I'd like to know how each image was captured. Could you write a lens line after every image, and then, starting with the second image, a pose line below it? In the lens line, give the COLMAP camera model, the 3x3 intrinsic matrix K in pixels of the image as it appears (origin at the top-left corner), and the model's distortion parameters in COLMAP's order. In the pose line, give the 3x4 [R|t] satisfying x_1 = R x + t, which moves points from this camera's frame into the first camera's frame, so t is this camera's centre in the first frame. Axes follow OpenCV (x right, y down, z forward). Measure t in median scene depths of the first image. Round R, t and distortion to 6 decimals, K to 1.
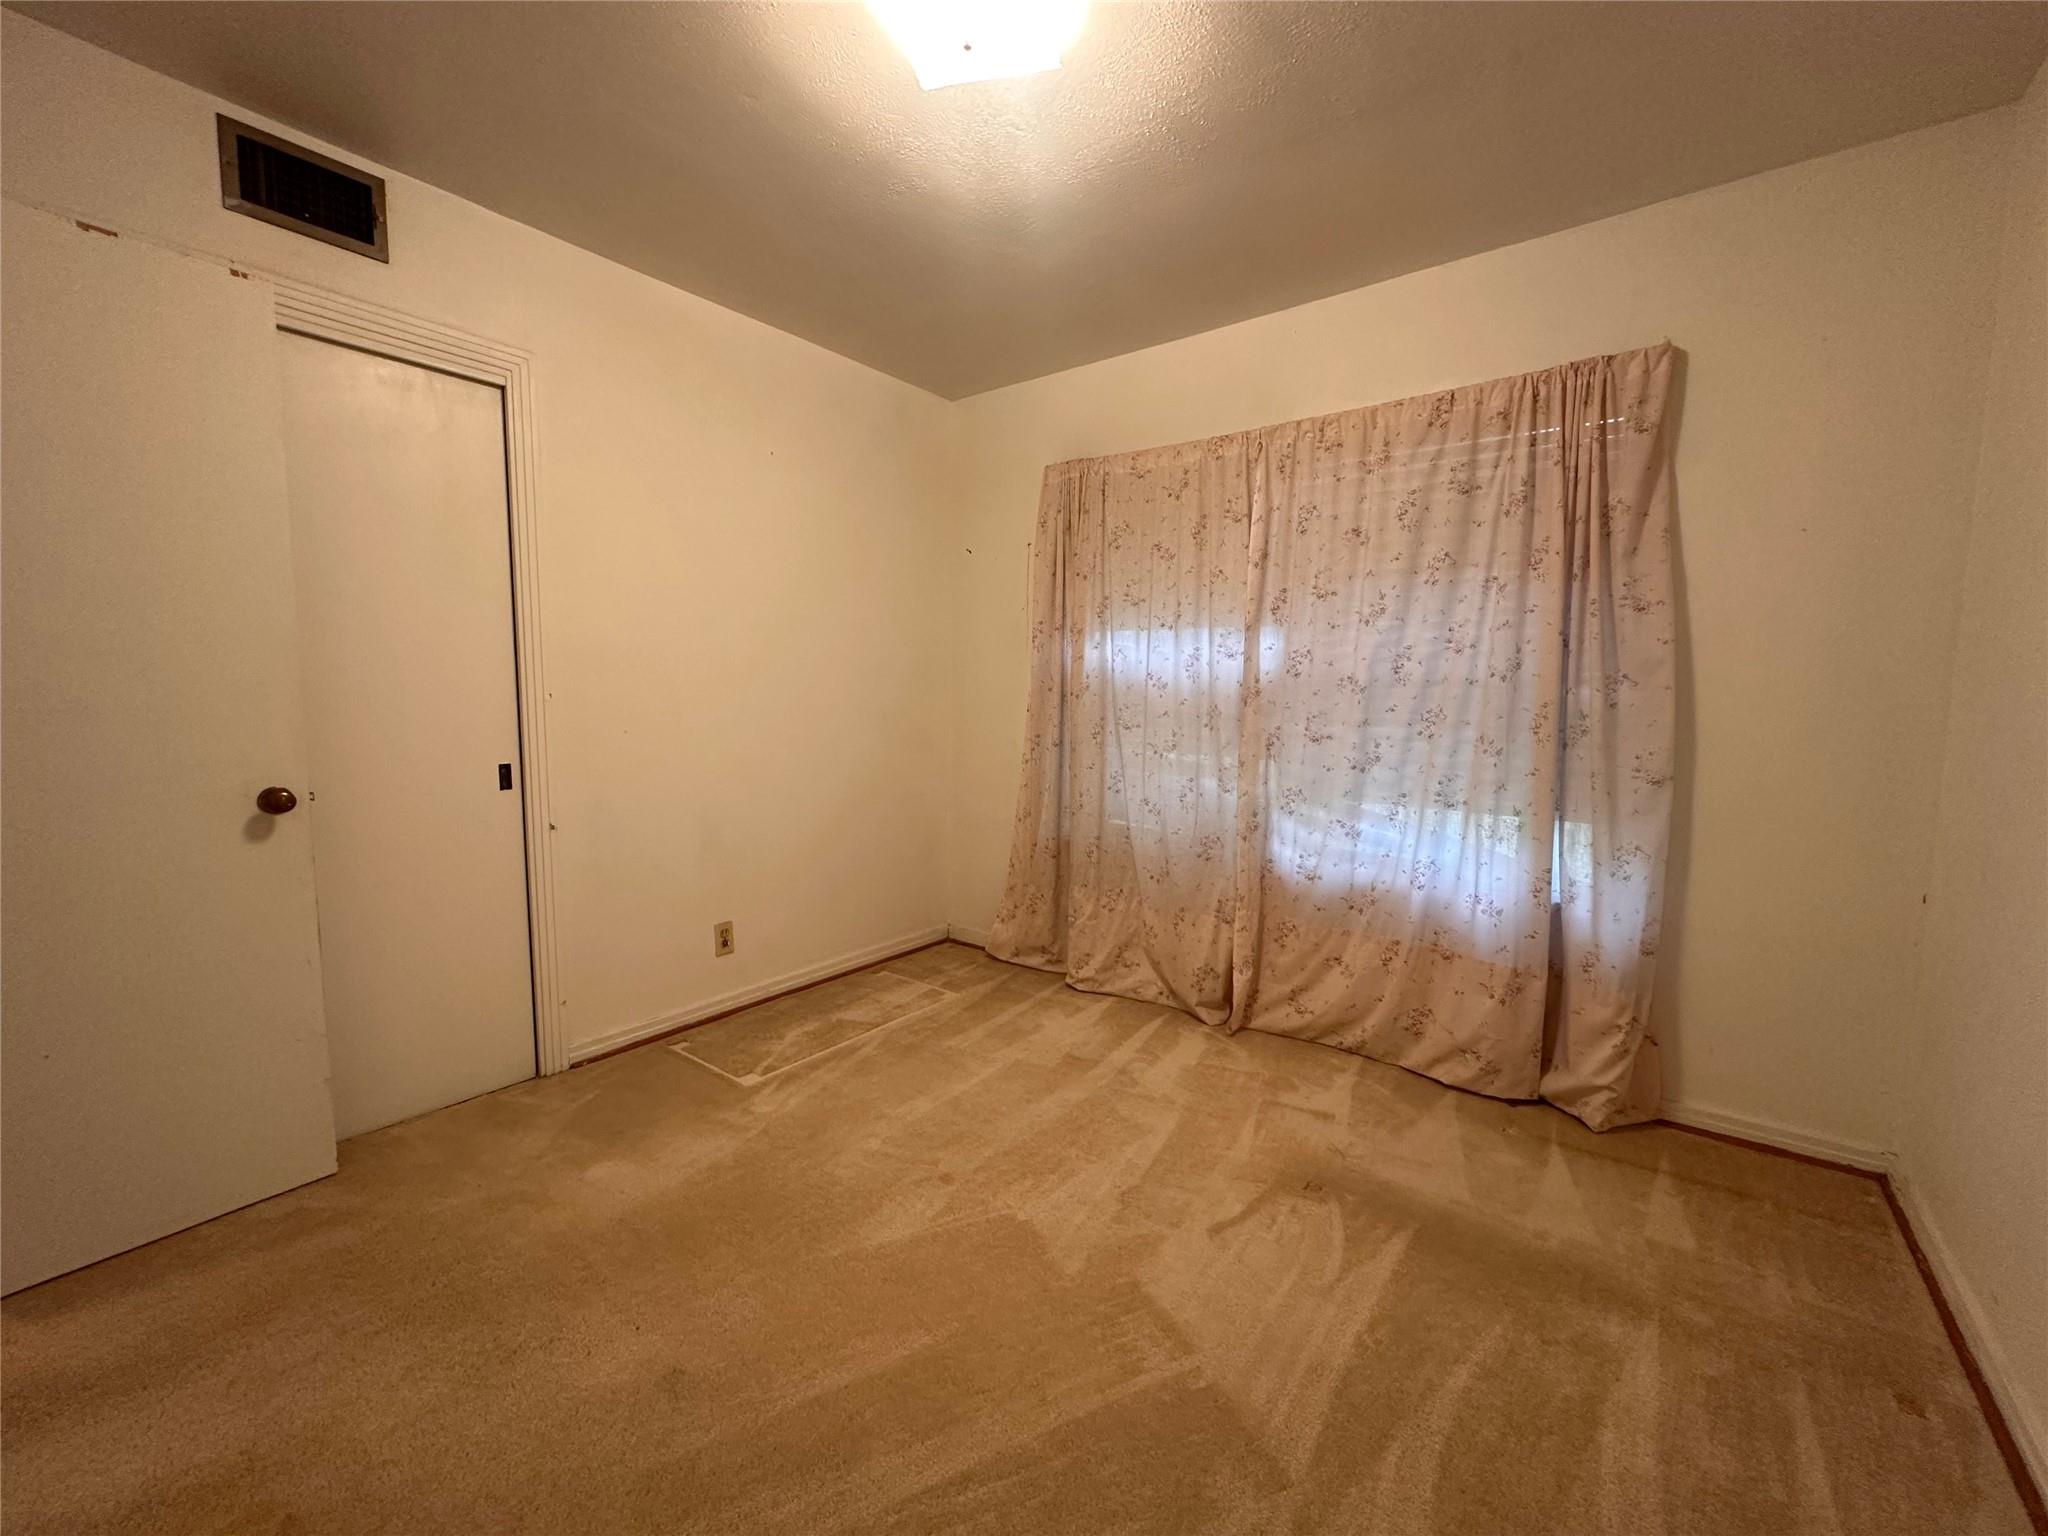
lens RADIAL K [[814.8, 0, 1021.3], [0, 814.8, 774.6], [0, 0, 1]] dist [-0.012539, 0.000132]
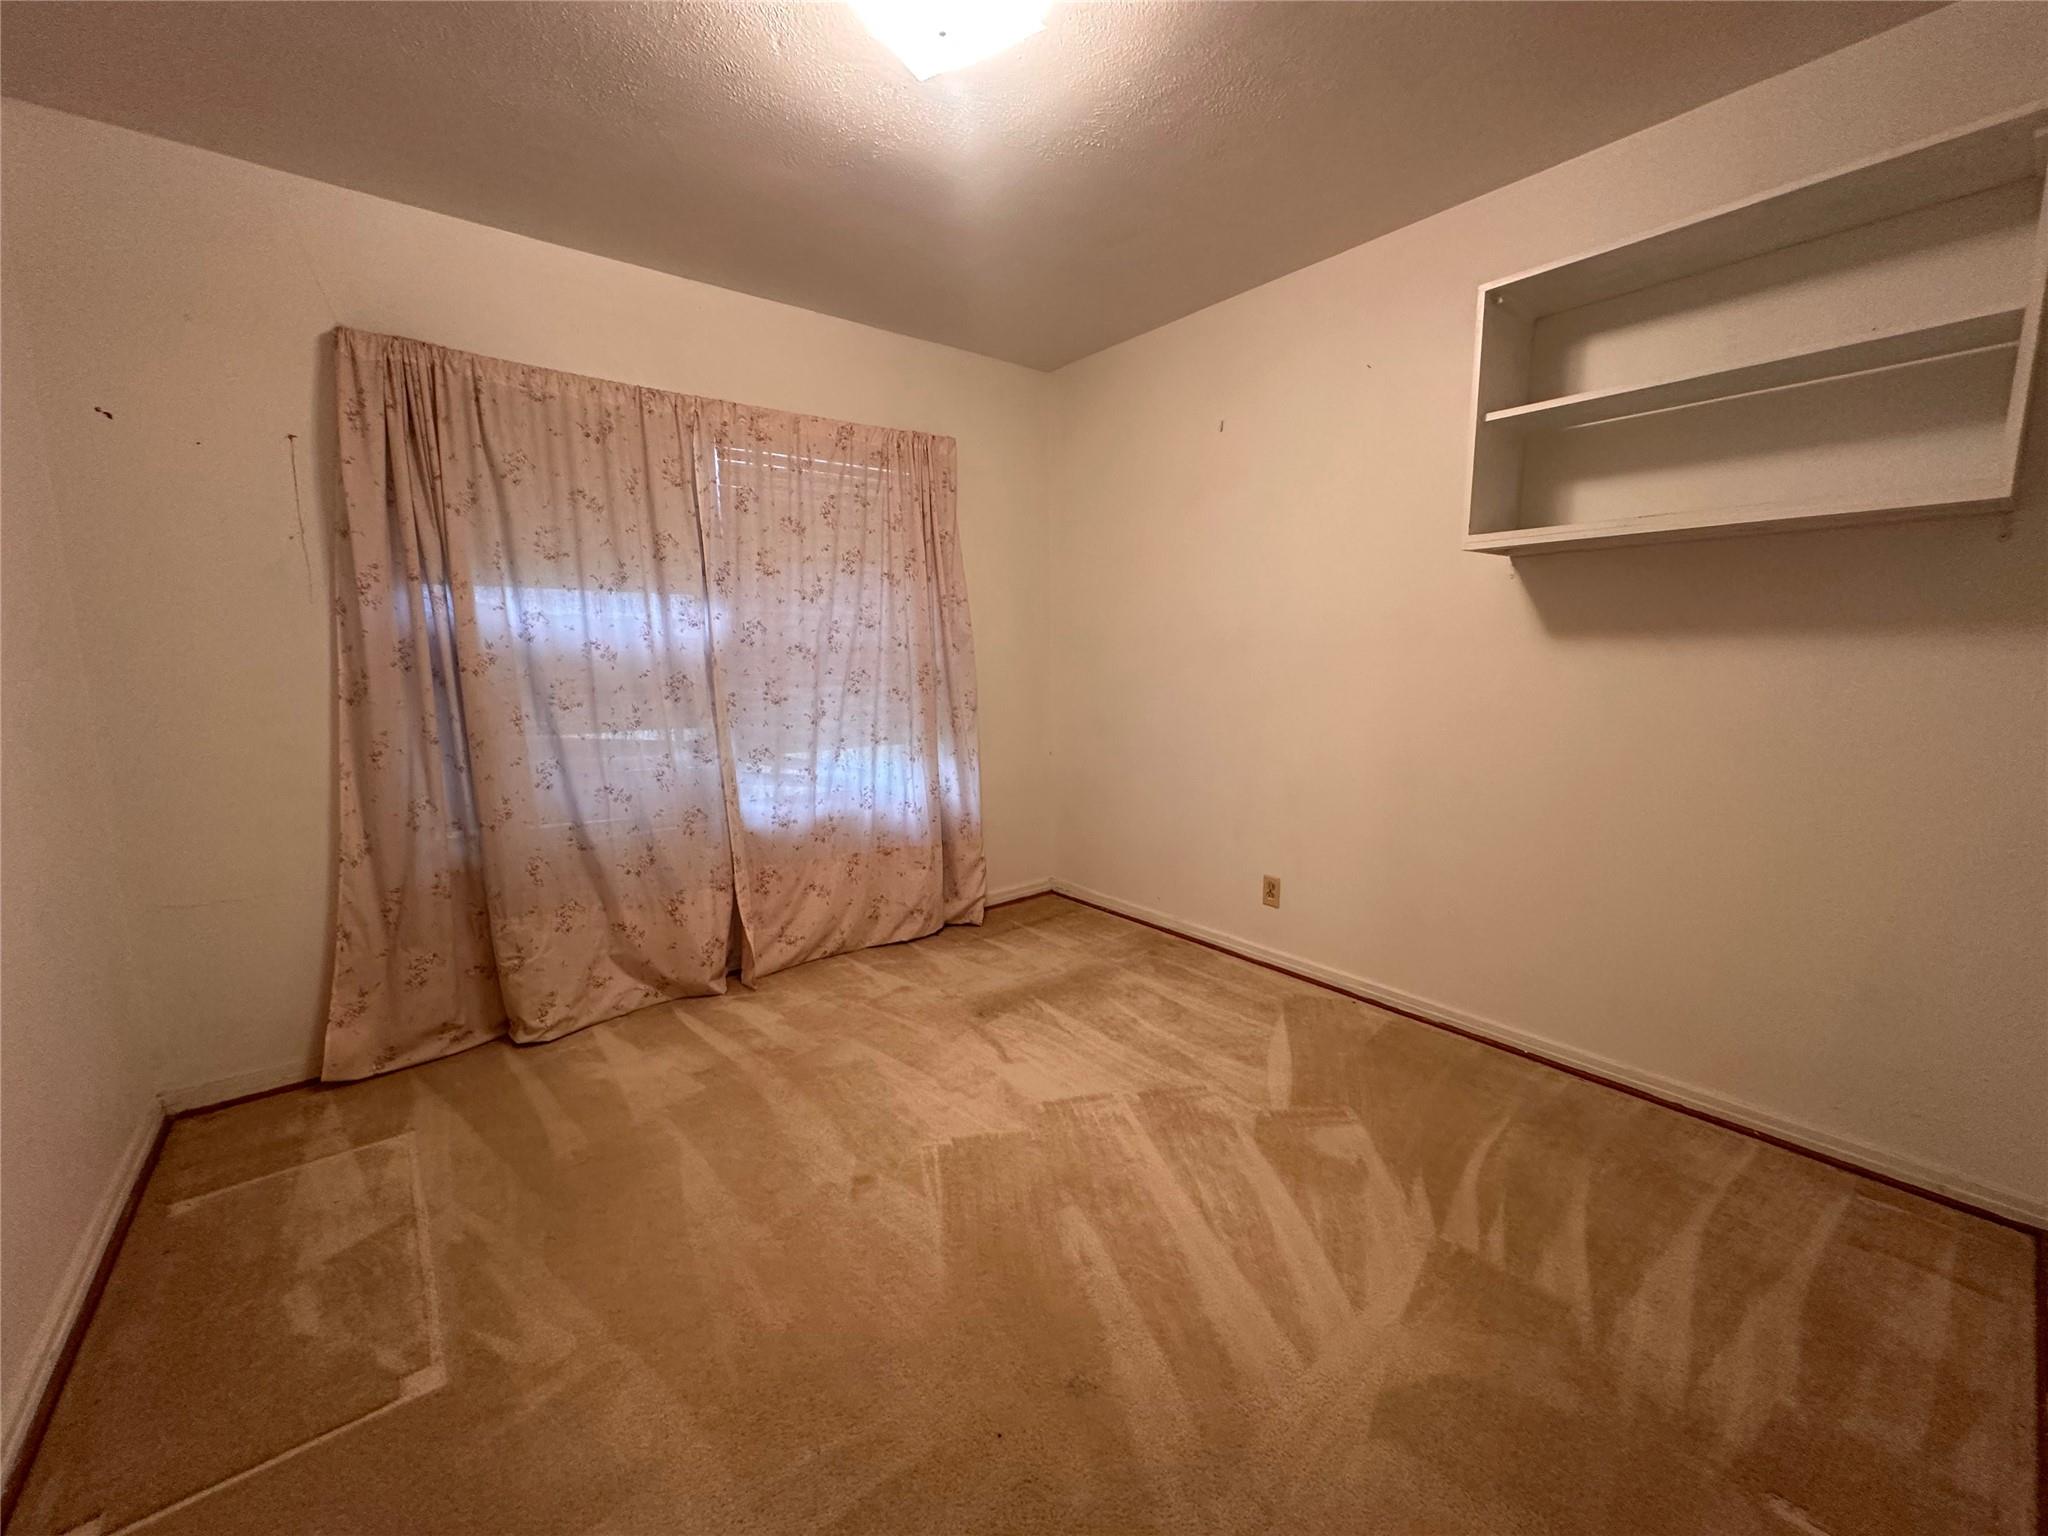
lens RADIAL K [[819.0, 0, 1022.8], [0, 819.0, 771.8], [0, 0, 1]] dist [-0.004057, 0.001200]
pose [[0.229023, -0.154497, 0.961082, -0.677379], [0.111272, 0.985008, 0.131827, -0.060475], [-0.967040, 0.076750, 0.242781, 0.413638]]
